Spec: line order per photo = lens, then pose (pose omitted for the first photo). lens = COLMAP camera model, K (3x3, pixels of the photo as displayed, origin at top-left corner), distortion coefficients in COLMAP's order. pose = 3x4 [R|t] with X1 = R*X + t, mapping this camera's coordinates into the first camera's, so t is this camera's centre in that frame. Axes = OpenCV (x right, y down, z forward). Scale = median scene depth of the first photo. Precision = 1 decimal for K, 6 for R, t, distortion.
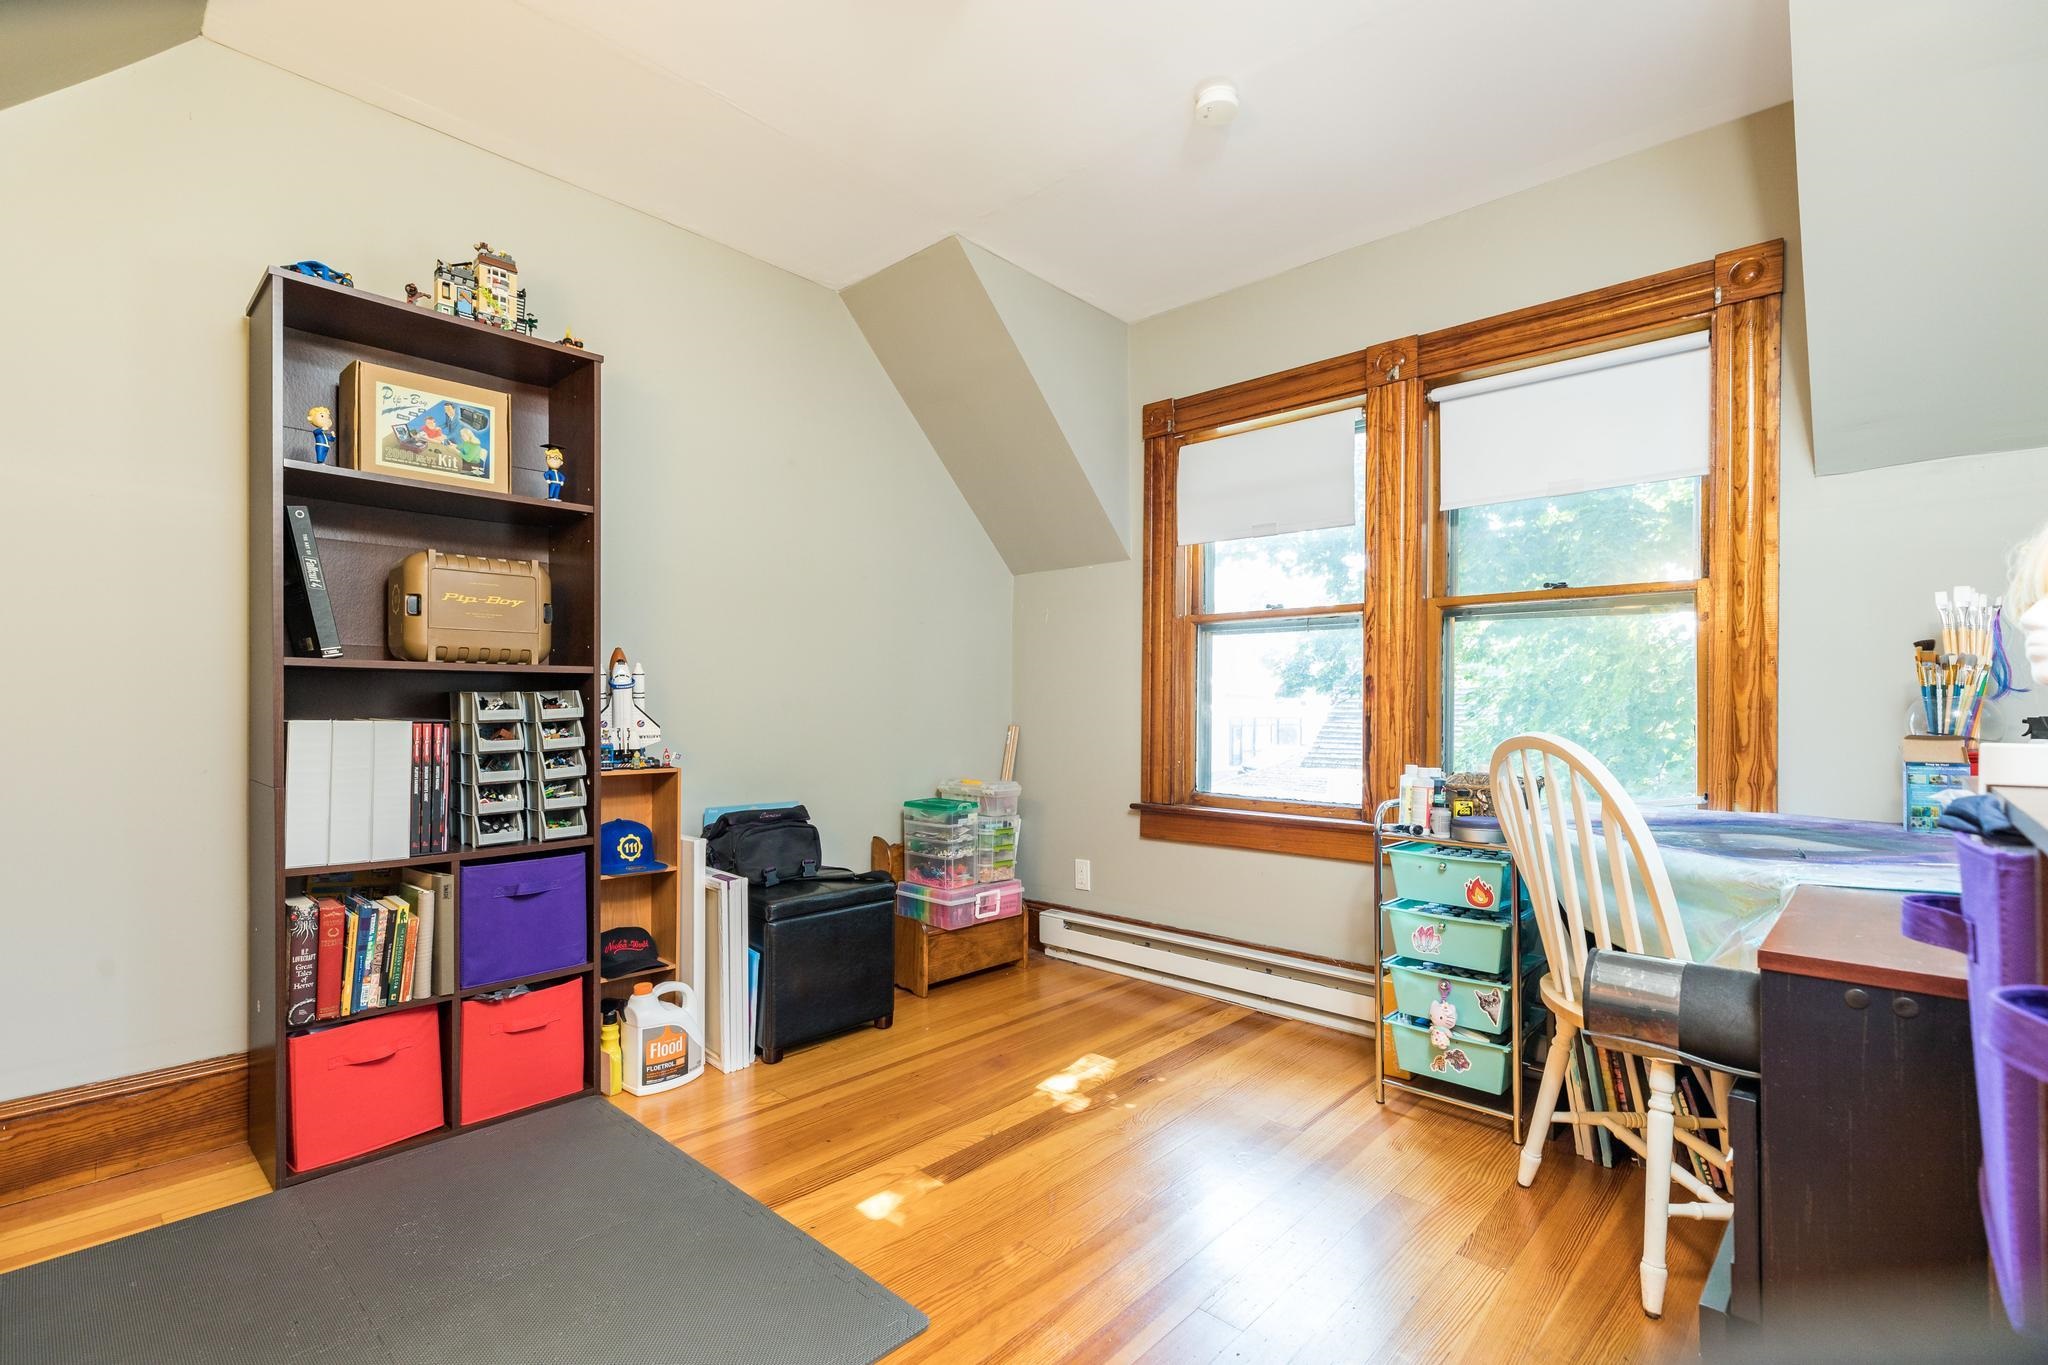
lens RADIAL K [[937.9, 0, 1022.5], [0, 937.9, 692.4], [0, 0, 1]] dist [0.005597, -0.000616]
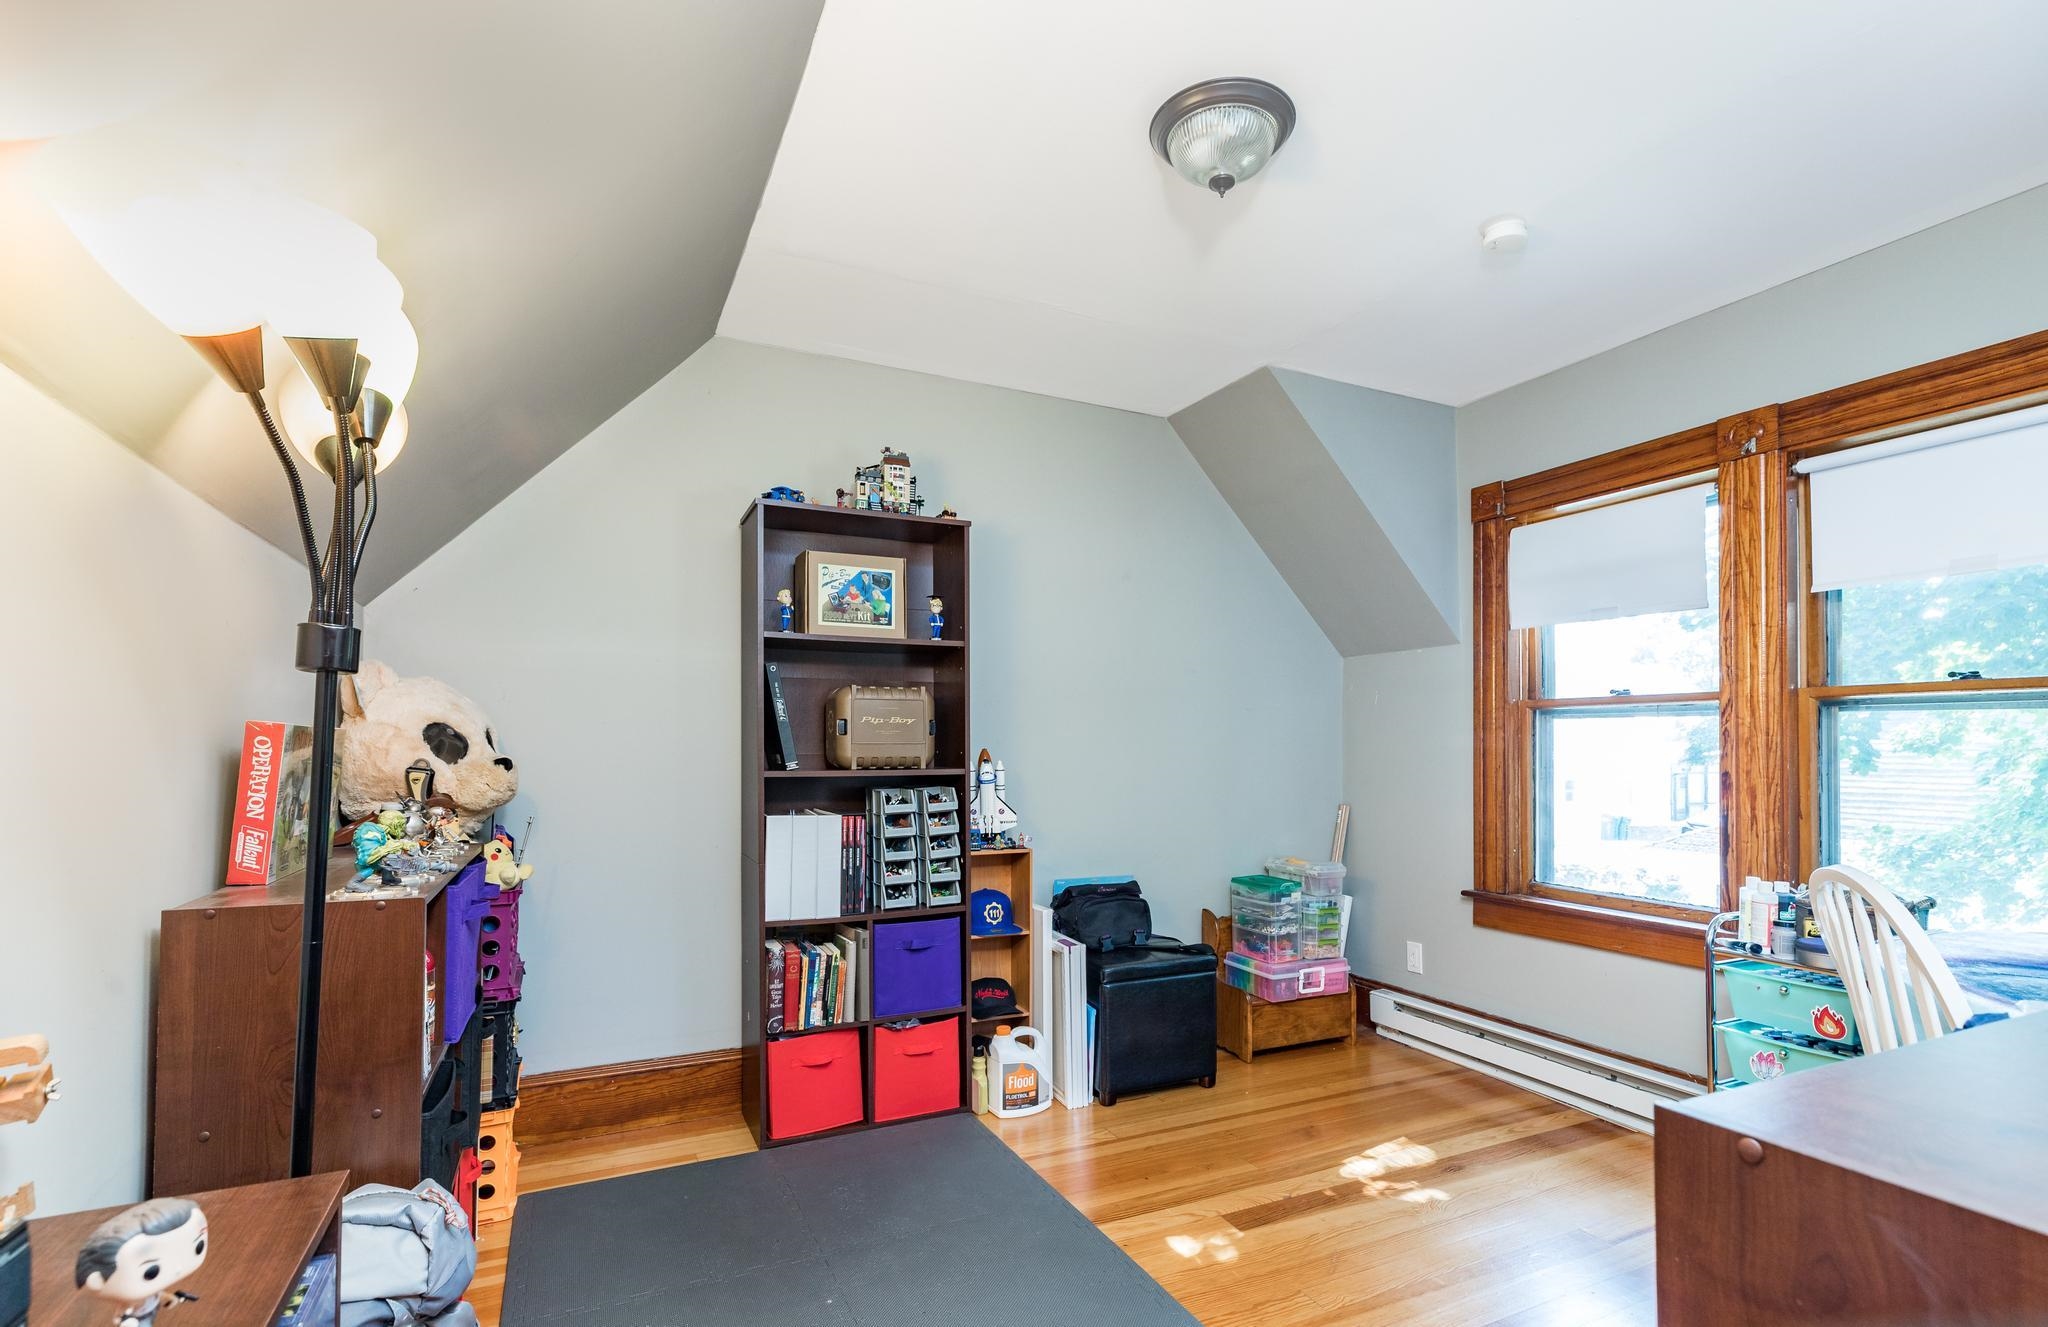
lens RADIAL K [[935.9, 0, 1040.6], [0, 935.9, 736.0], [0, 0, 1]] dist [0.004417, 0.000275]
pose [[0.935203, -0.008594, -0.354009, 0.074871], [0.005672, 0.999941, -0.009290, -0.055561], [0.354068, 0.006680, 0.935196, -0.123993]]
